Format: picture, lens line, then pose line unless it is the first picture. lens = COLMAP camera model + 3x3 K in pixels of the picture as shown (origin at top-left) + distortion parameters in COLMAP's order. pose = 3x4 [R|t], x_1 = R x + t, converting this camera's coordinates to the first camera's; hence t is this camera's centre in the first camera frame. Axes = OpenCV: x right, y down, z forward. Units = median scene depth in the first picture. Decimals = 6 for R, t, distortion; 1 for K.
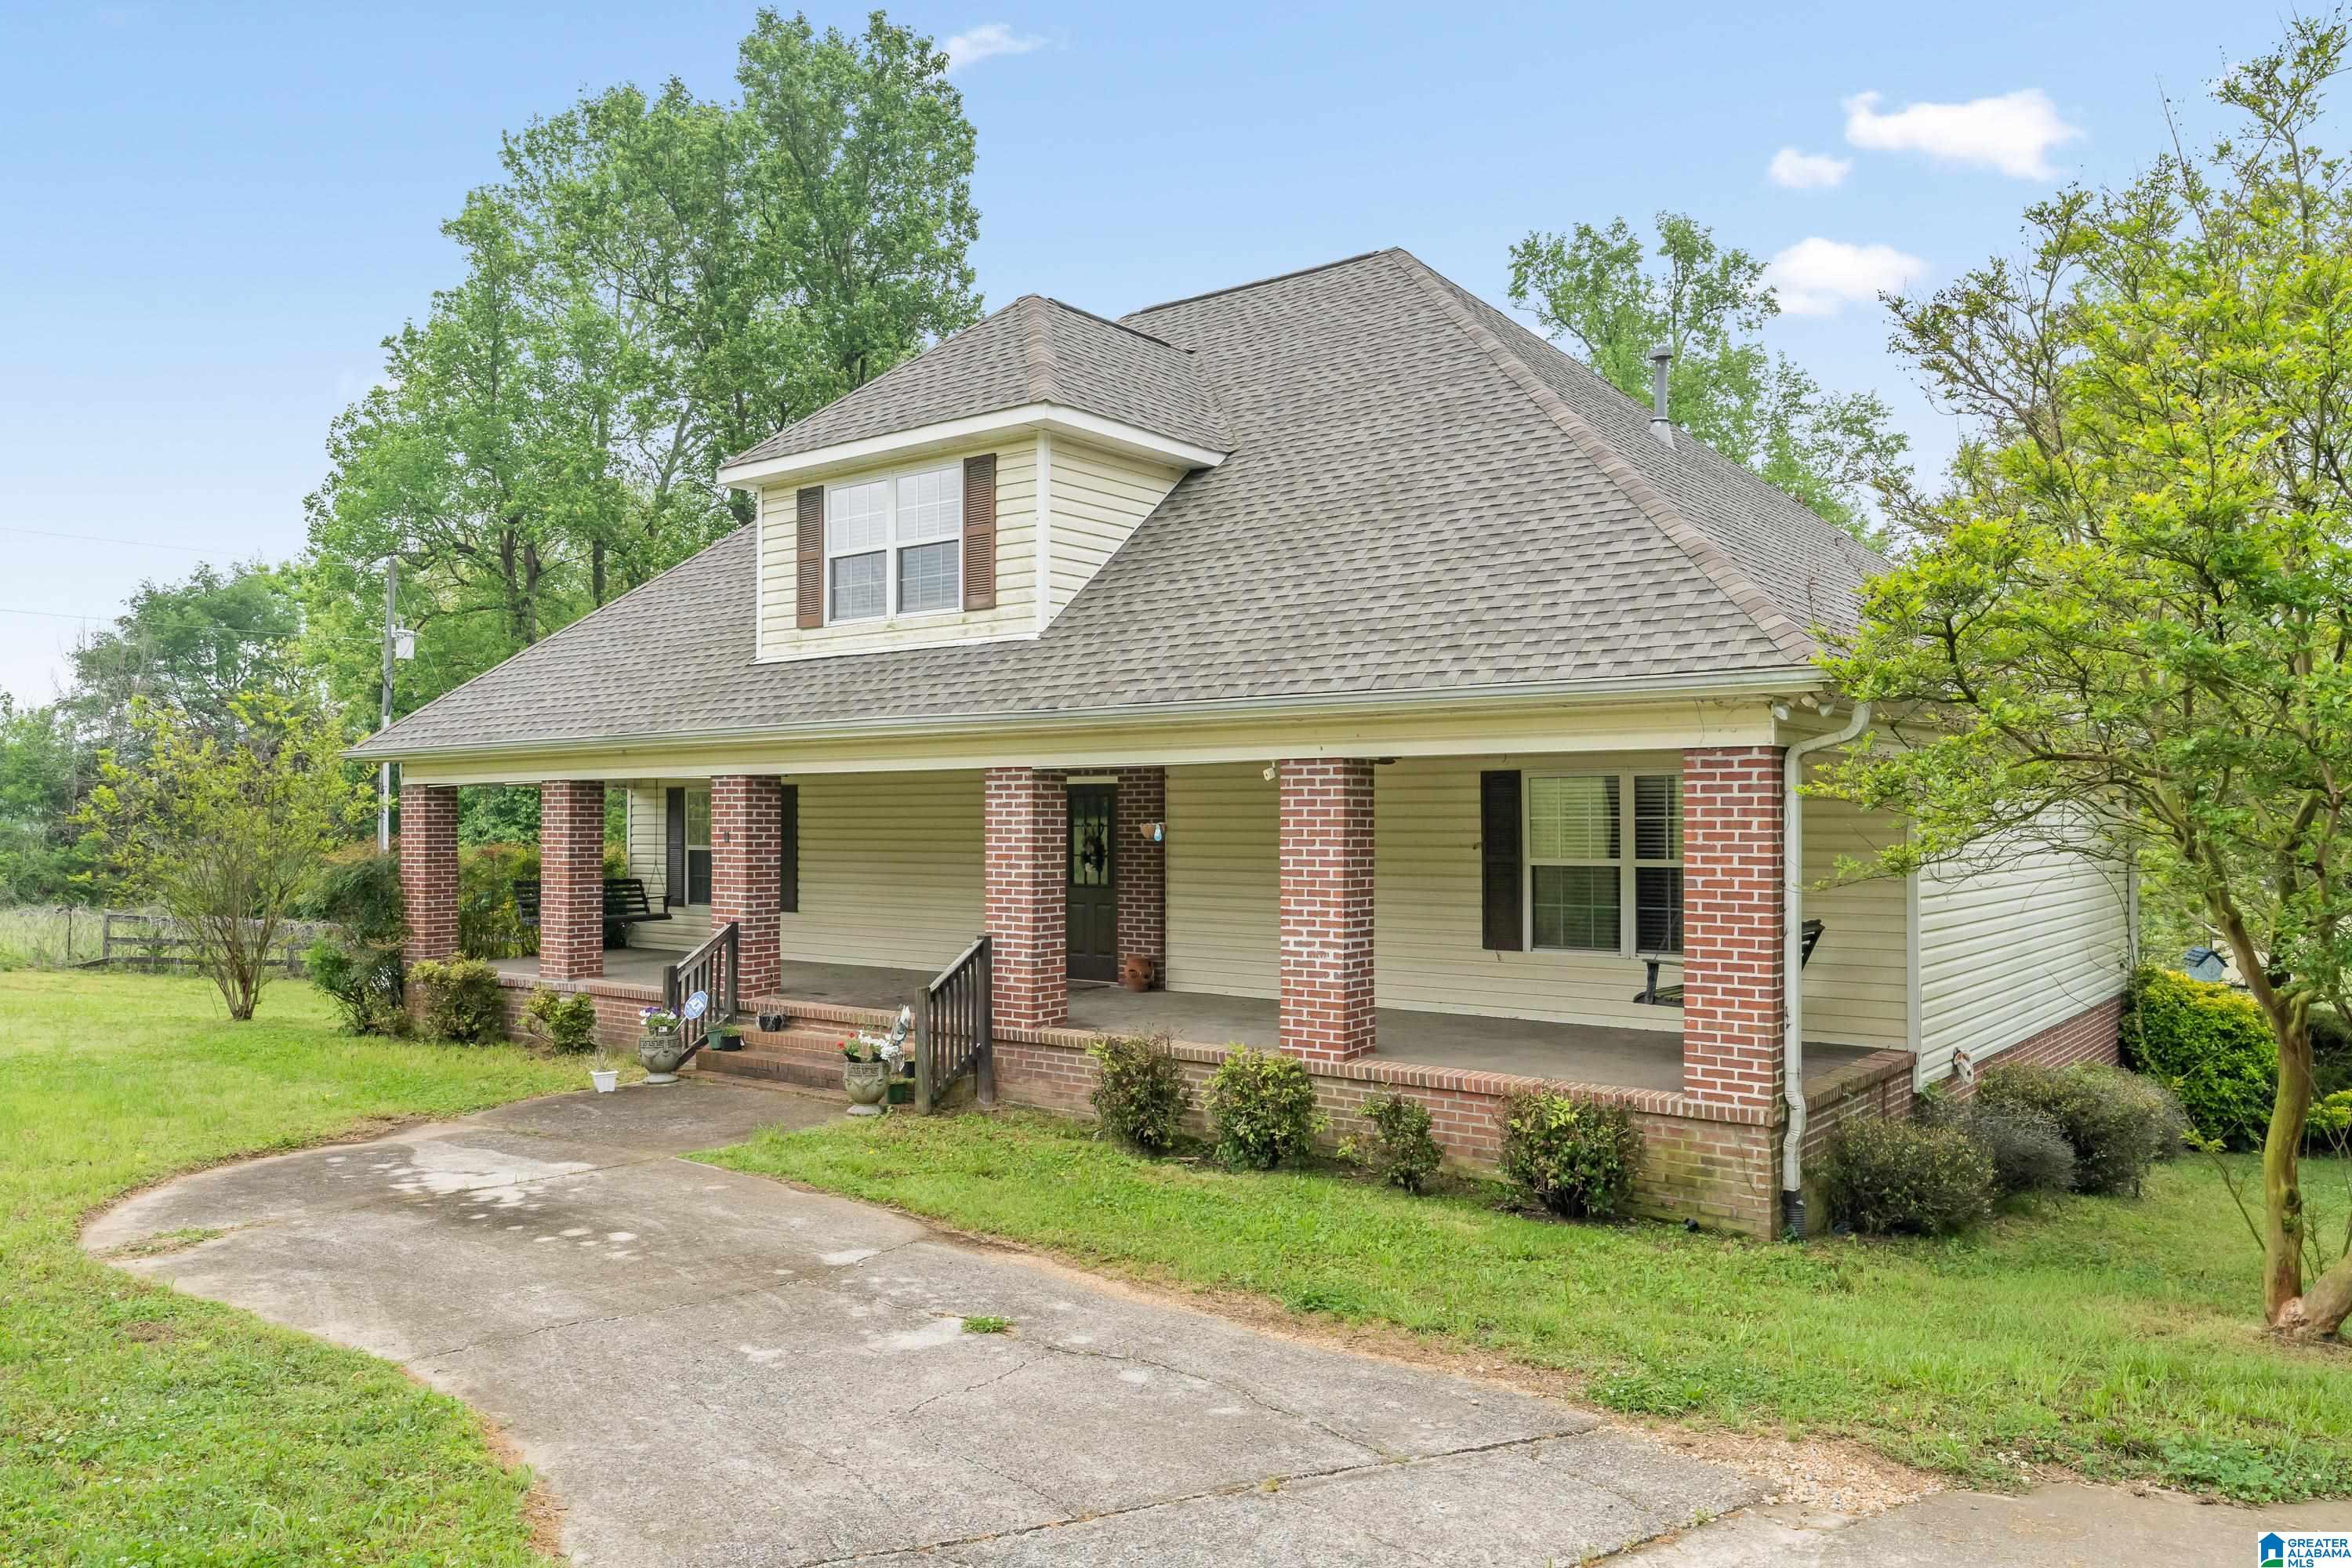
lens RADIAL K [[1666.1, 0, 1055.2], [0, 1666.1, 758.6], [0, 0, 1]] dist [0.005543, 0.000871]
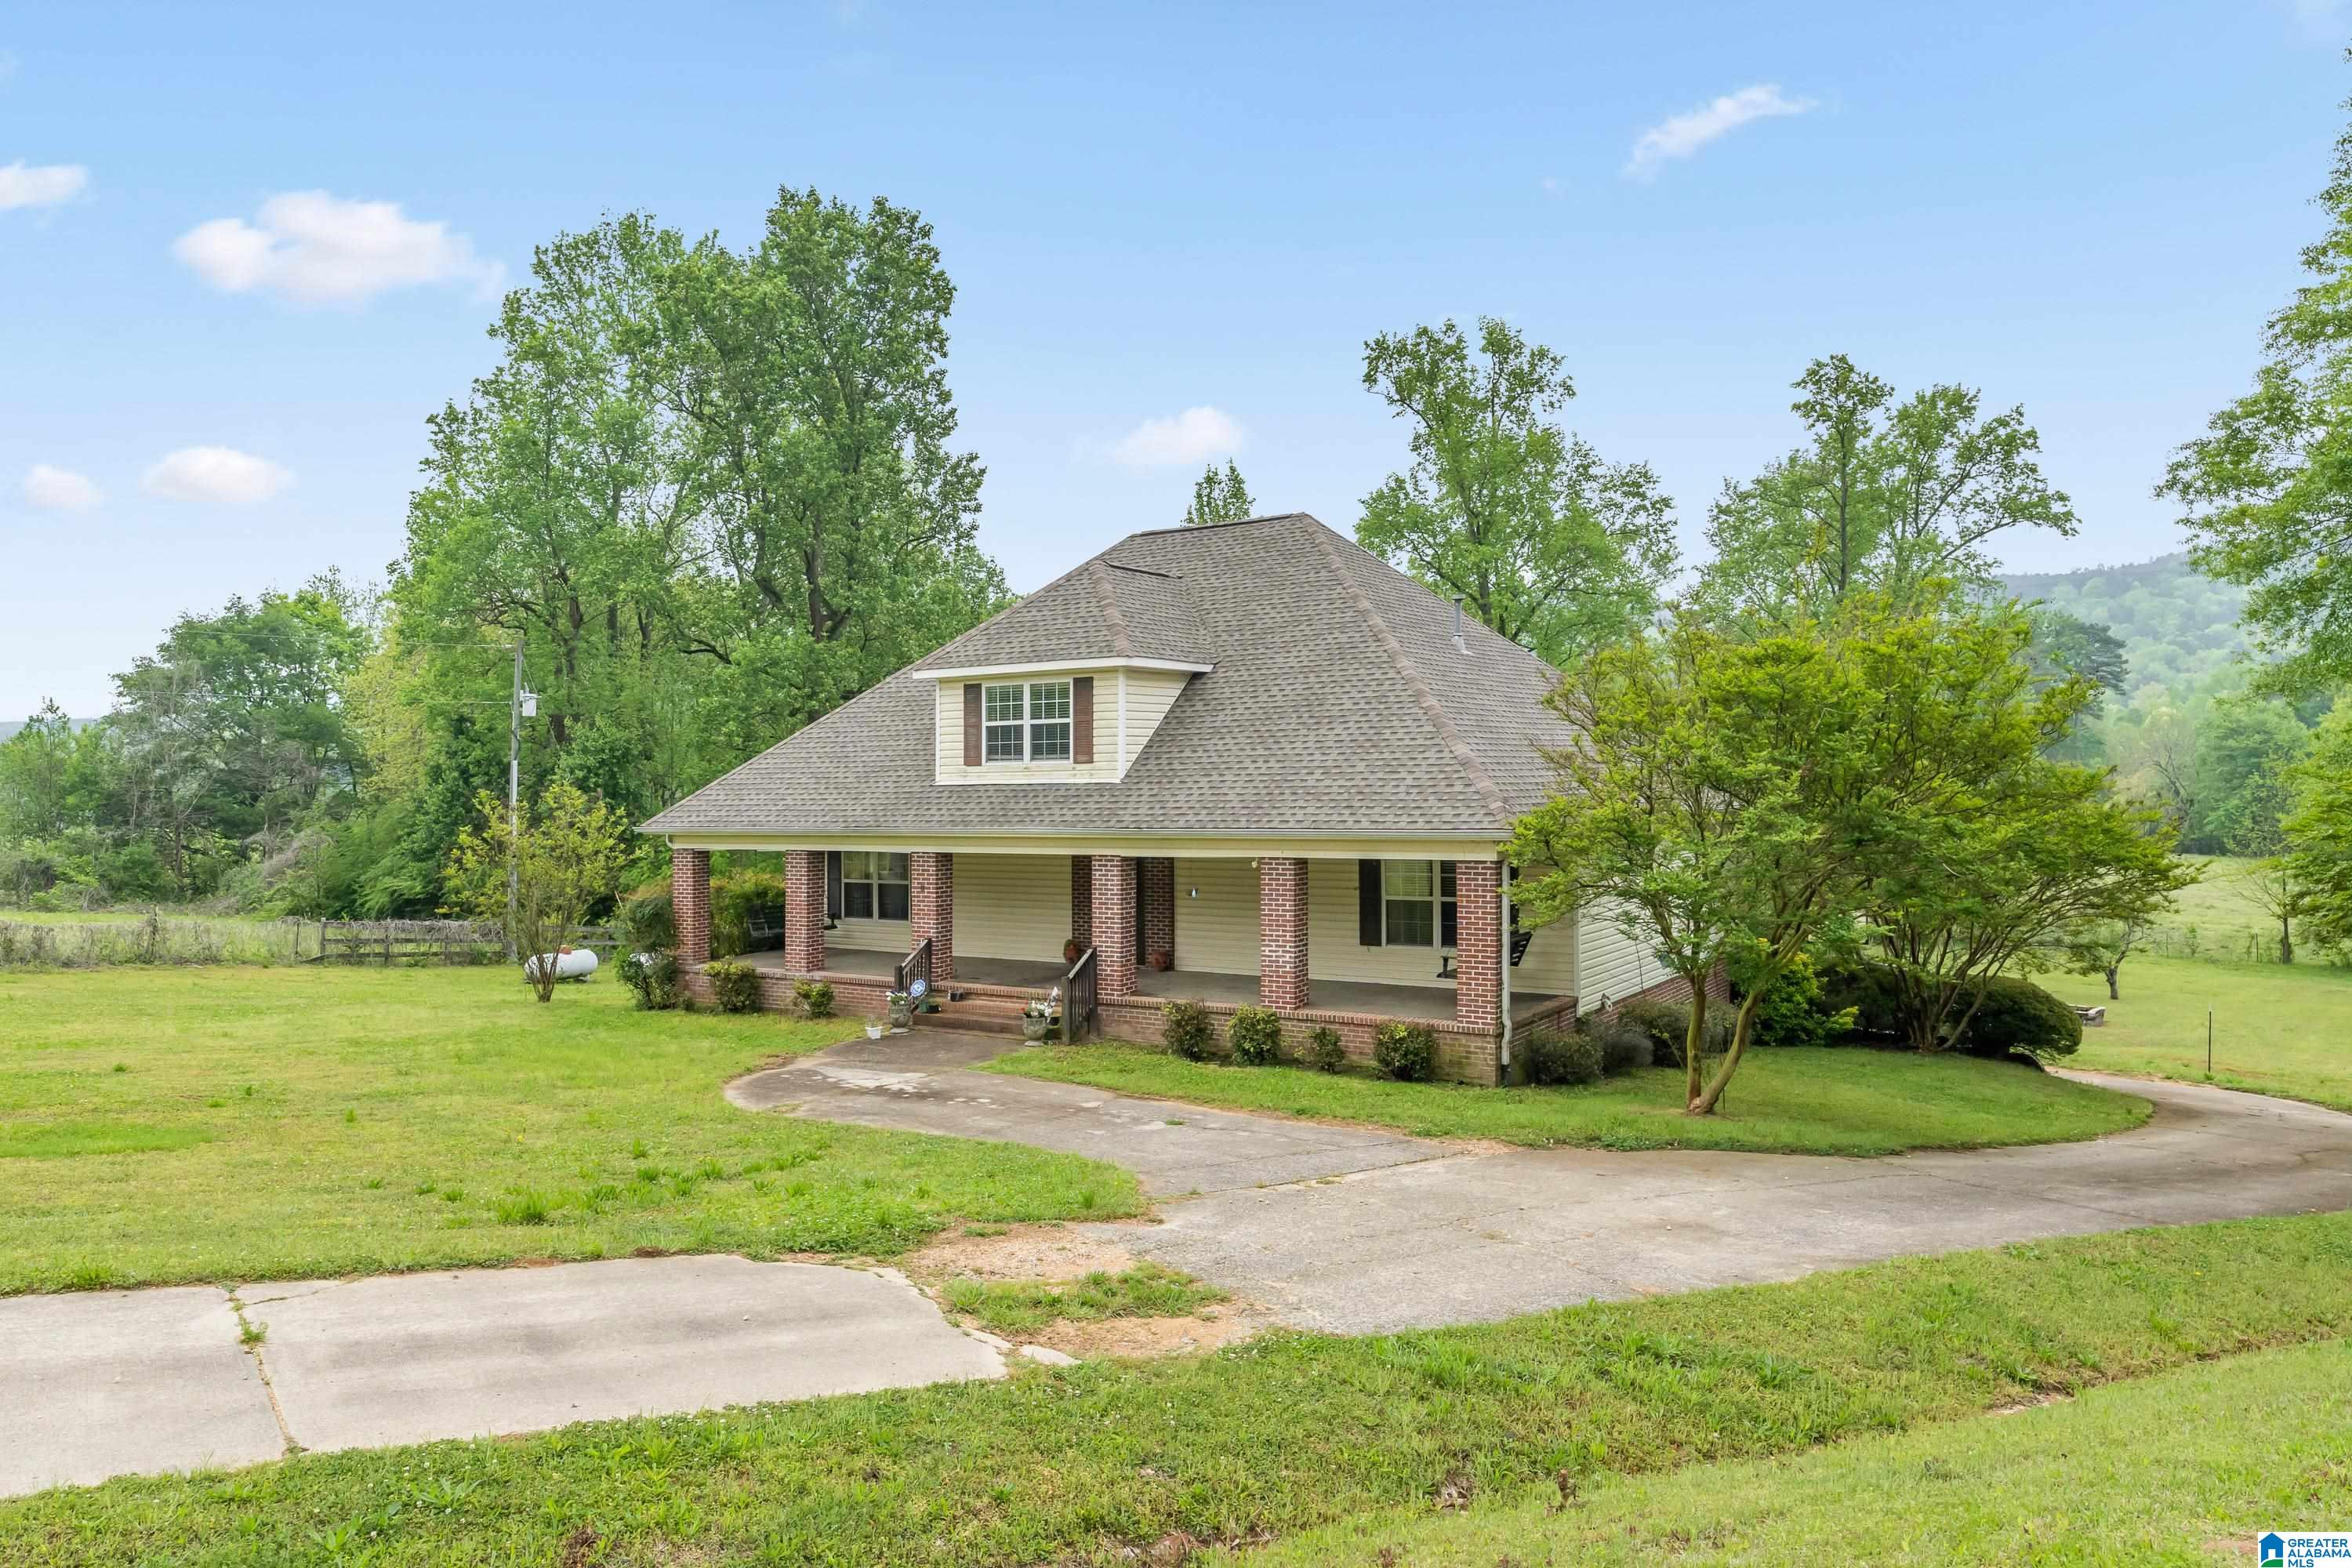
lens RADIAL K [[1492.2, 0, 1116.4], [0, 1492.2, 785.5], [0, 0, 1]] dist [0.018488, 0.005347]
pose [[0.994696, -0.014874, 0.101772, -0.157508], [0.011530, 0.999377, 0.033371, -0.107942], [-0.102205, -0.032021, 0.994248, -0.539108]]
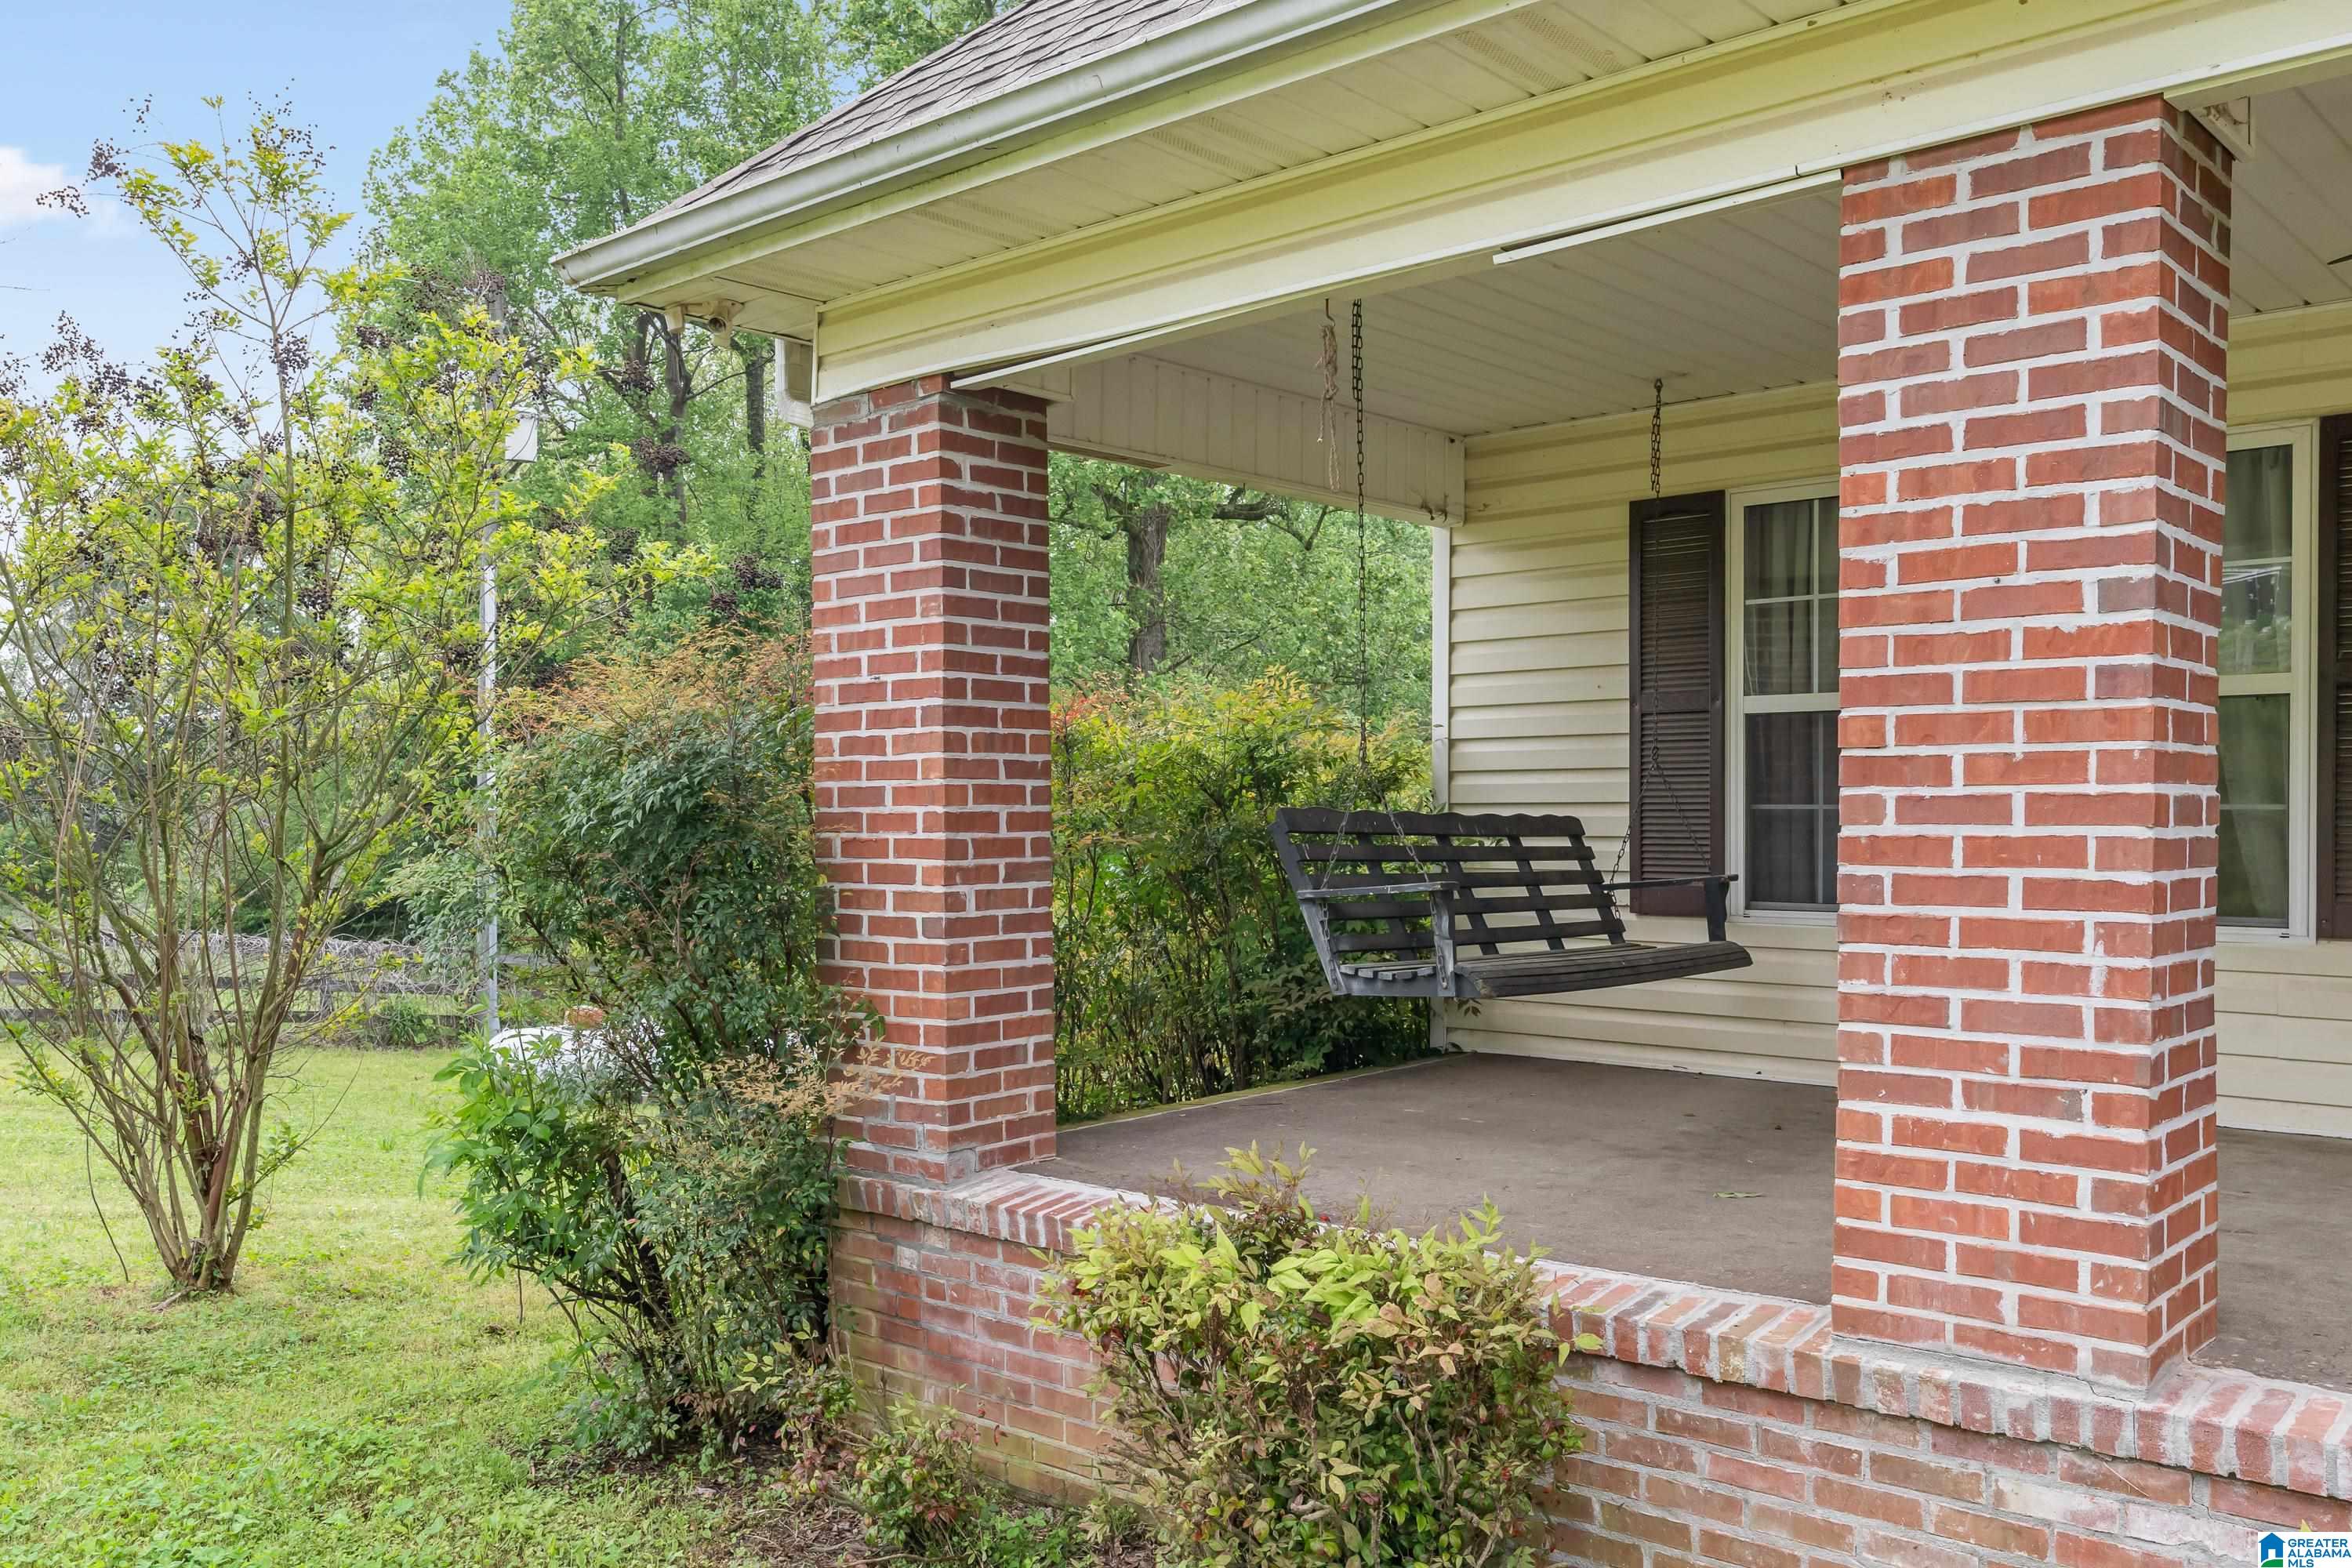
lens RADIAL K [[2119.2, 0, 1113.6], [0, 2119.2, 781.9], [0, 0, 1]] dist [0.014861, 0.002692]
pose [[0.997747, 0.000170, -0.067088, -0.423121], [0.001445, 0.999711, 0.024016, 0.080884], [0.067073, -0.024059, 0.997458, 0.896399]]
